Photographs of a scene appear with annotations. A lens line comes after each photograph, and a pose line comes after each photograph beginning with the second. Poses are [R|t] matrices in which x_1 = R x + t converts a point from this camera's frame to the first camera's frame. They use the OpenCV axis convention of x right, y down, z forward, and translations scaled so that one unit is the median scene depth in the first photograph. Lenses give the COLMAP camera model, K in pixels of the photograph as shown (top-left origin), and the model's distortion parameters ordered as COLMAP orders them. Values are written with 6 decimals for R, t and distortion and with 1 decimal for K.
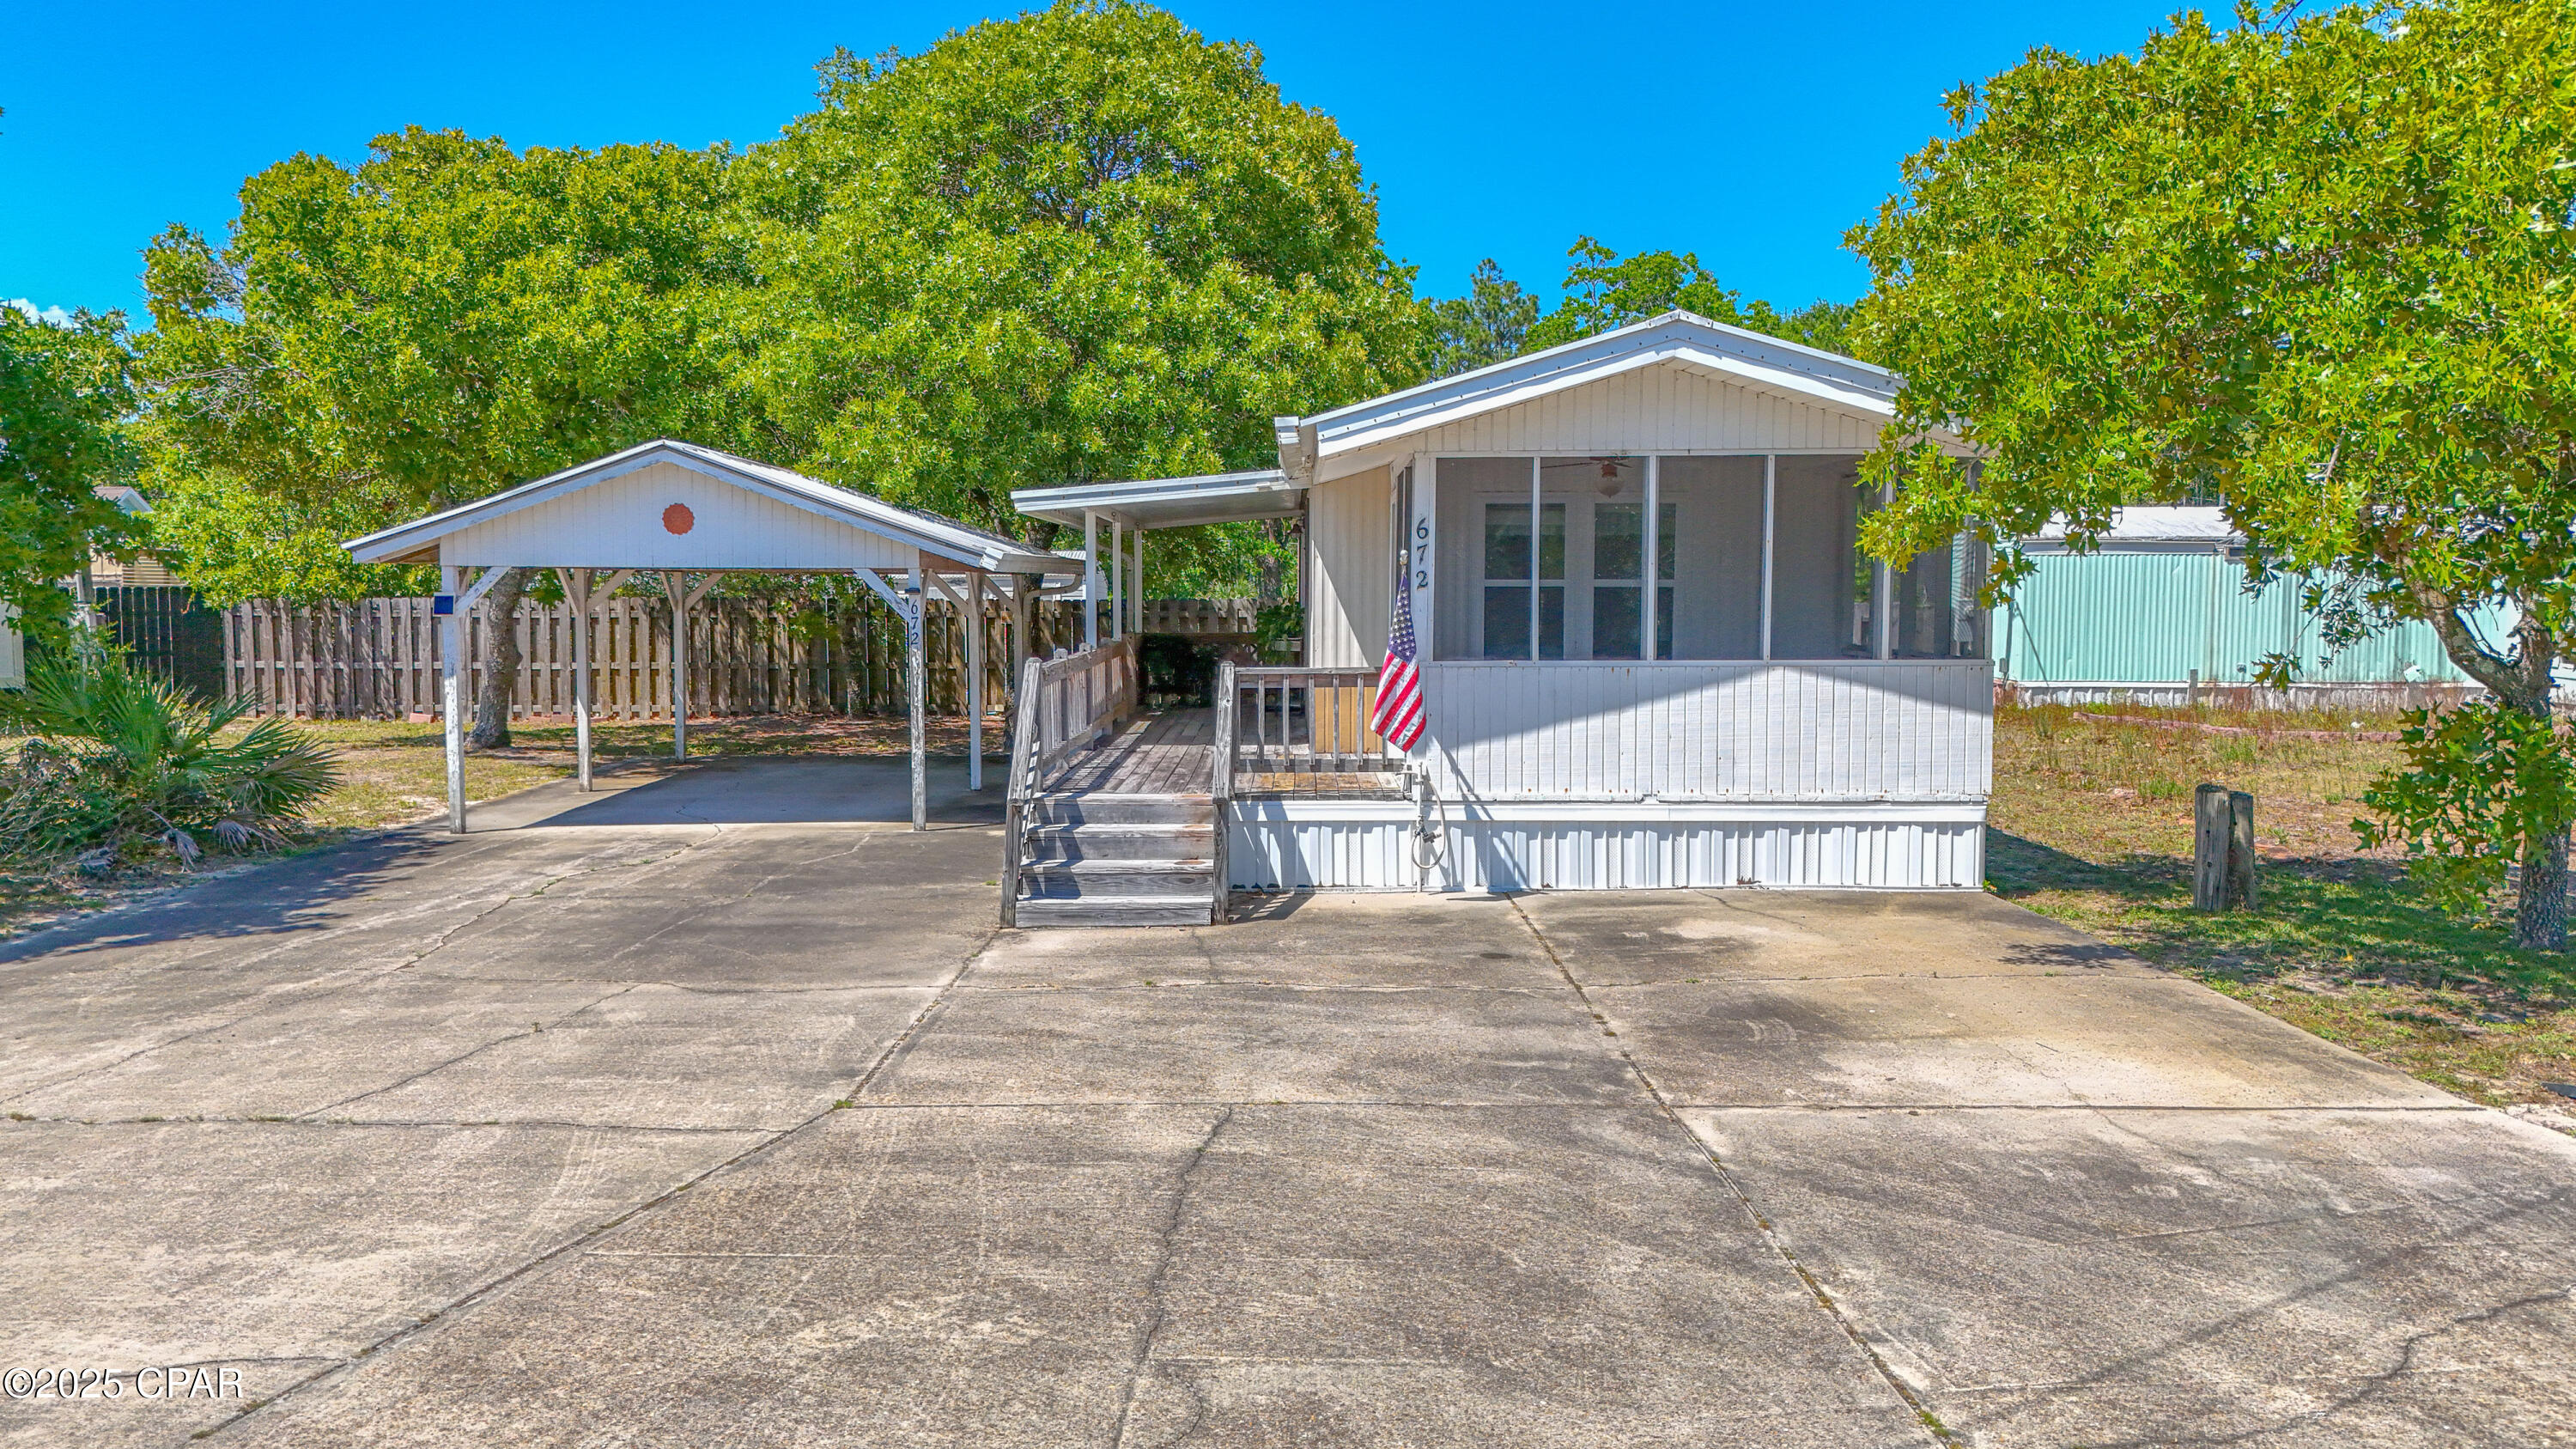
lens RADIAL K [[1903.1, 0, 1285.1], [0, 1903.1, 724.8], [0, 0, 1]] dist [0.069198, -0.027653]
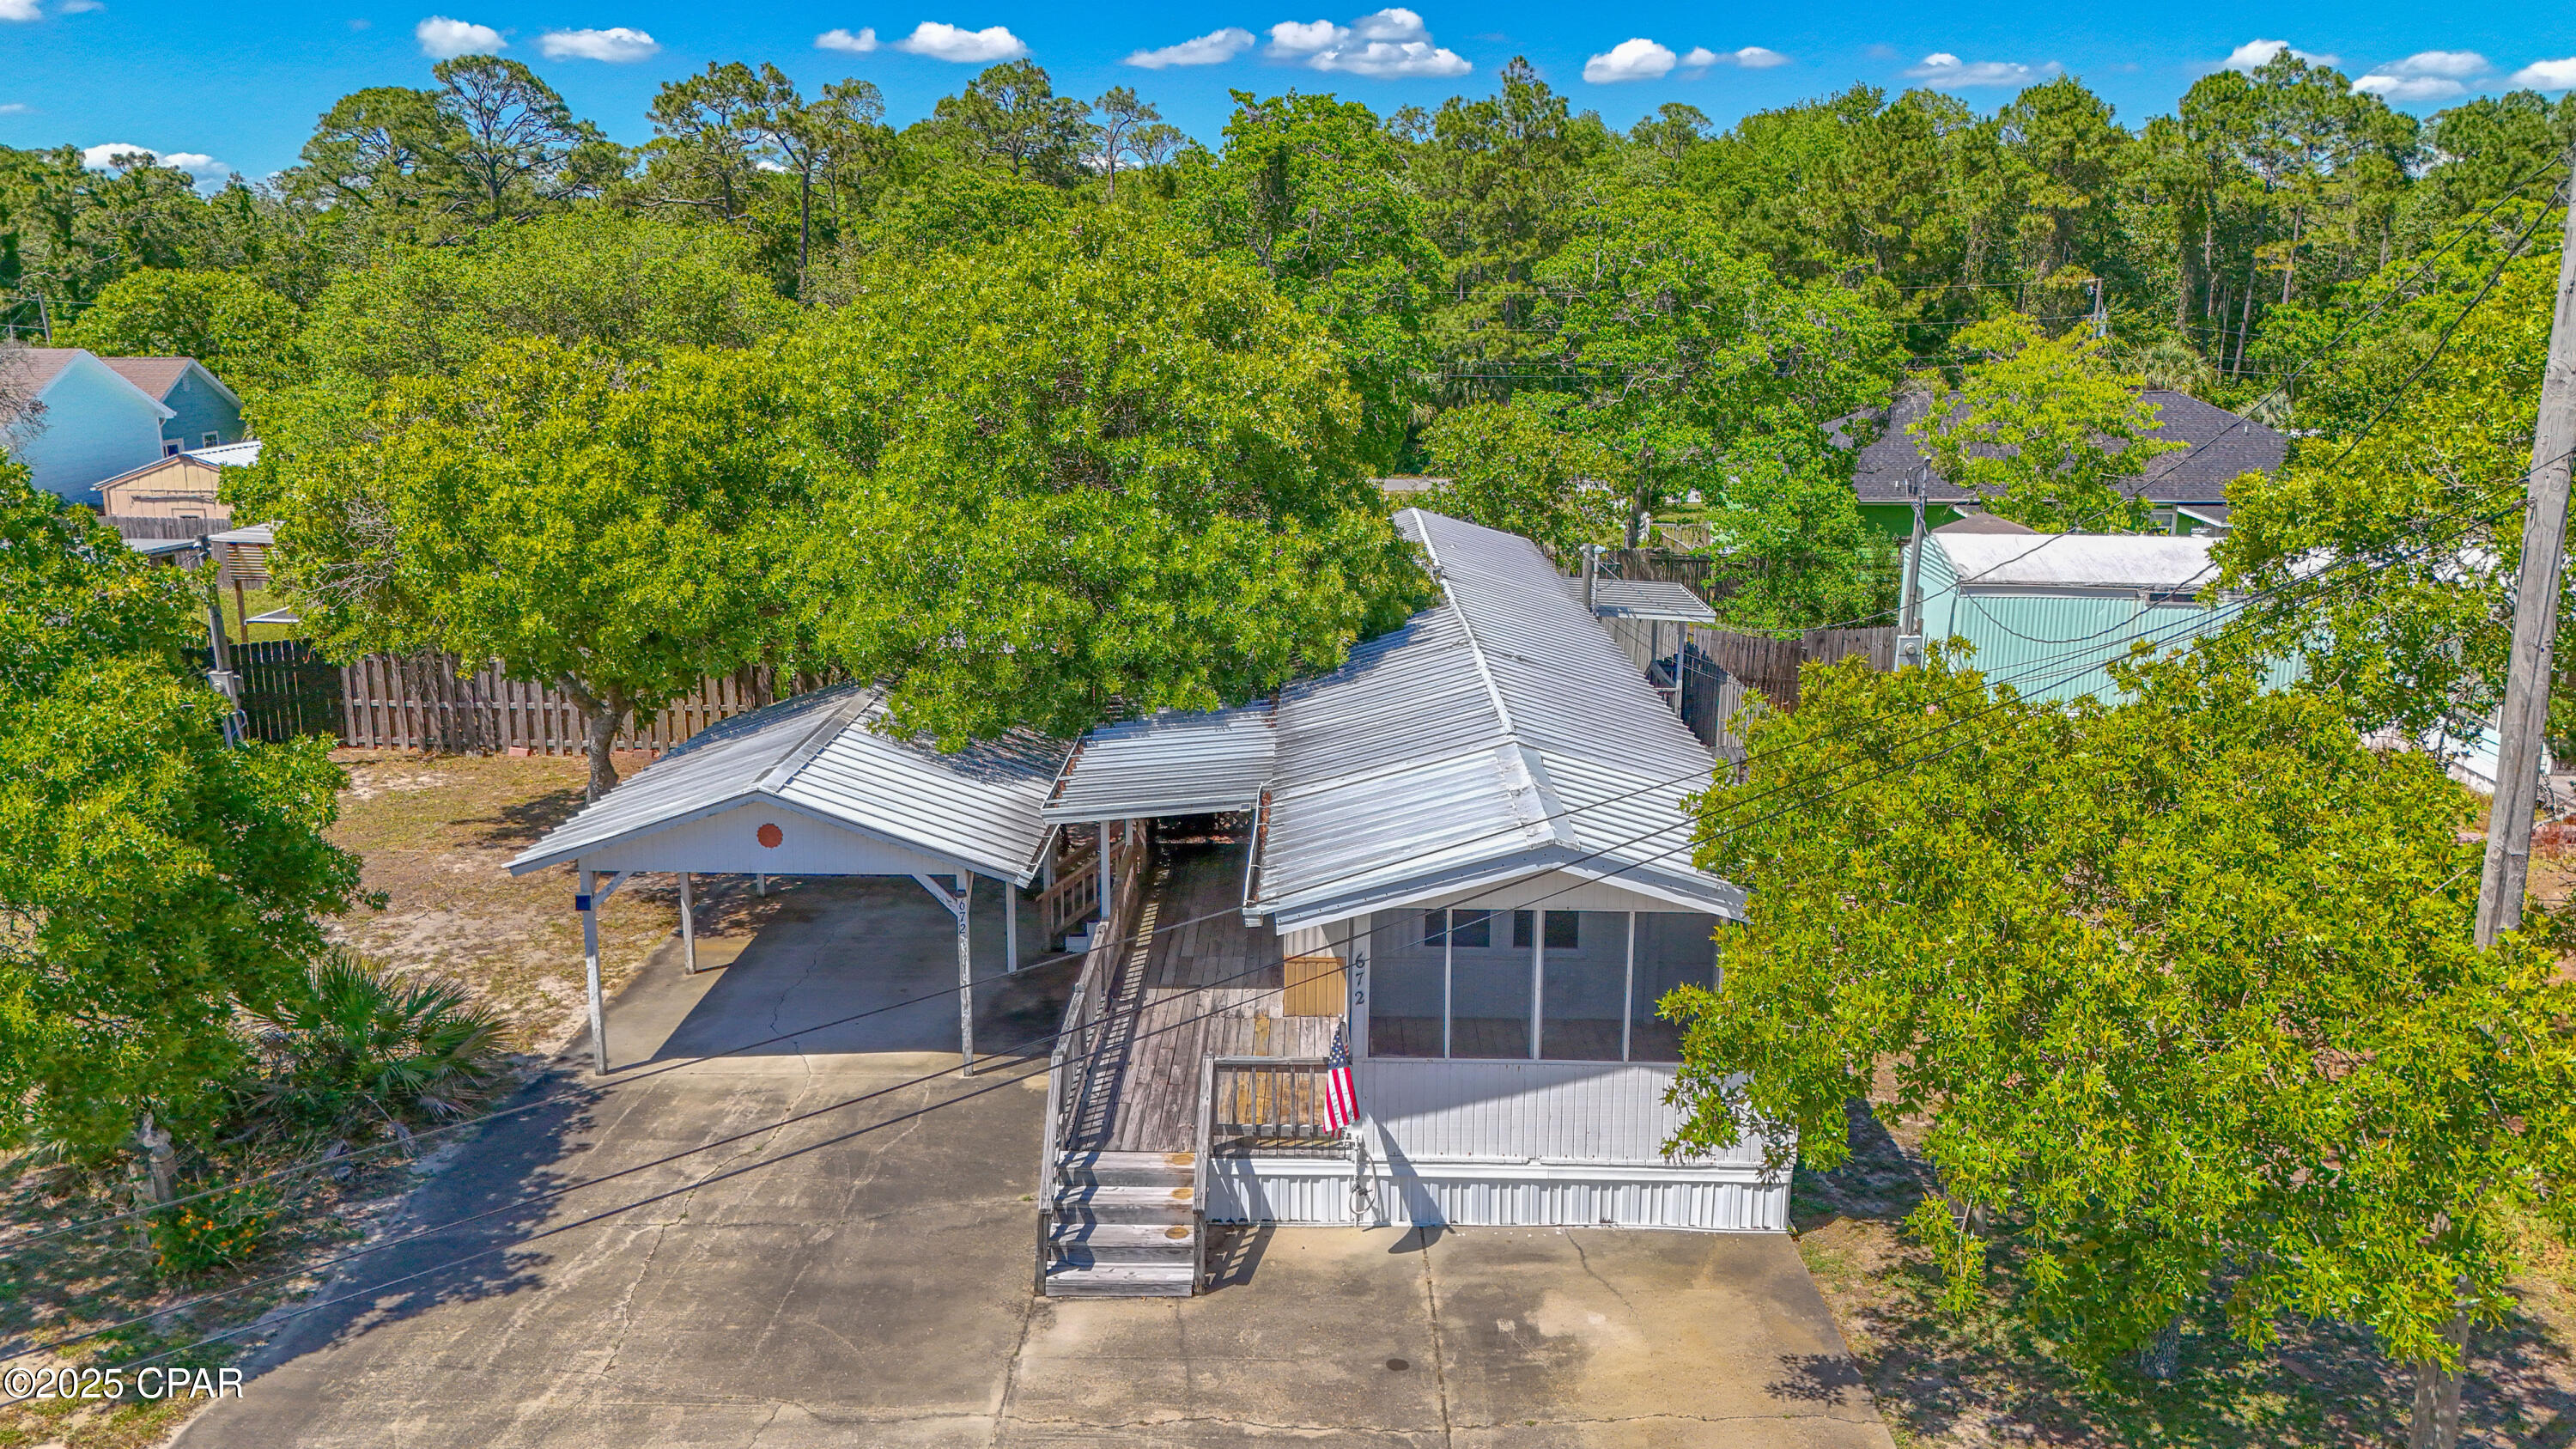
lens RADIAL K [[1903.1, 0, 1290.6], [0, 1903.1, 722.8], [0, 0, 1]] dist [0.069198, -0.027653]
pose [[0.999883, 0.009017, -0.012394, 0.039130], [-0.007088, 0.989009, 0.147684, -0.445259], [0.013589, -0.147578, 0.988957, -0.243149]]
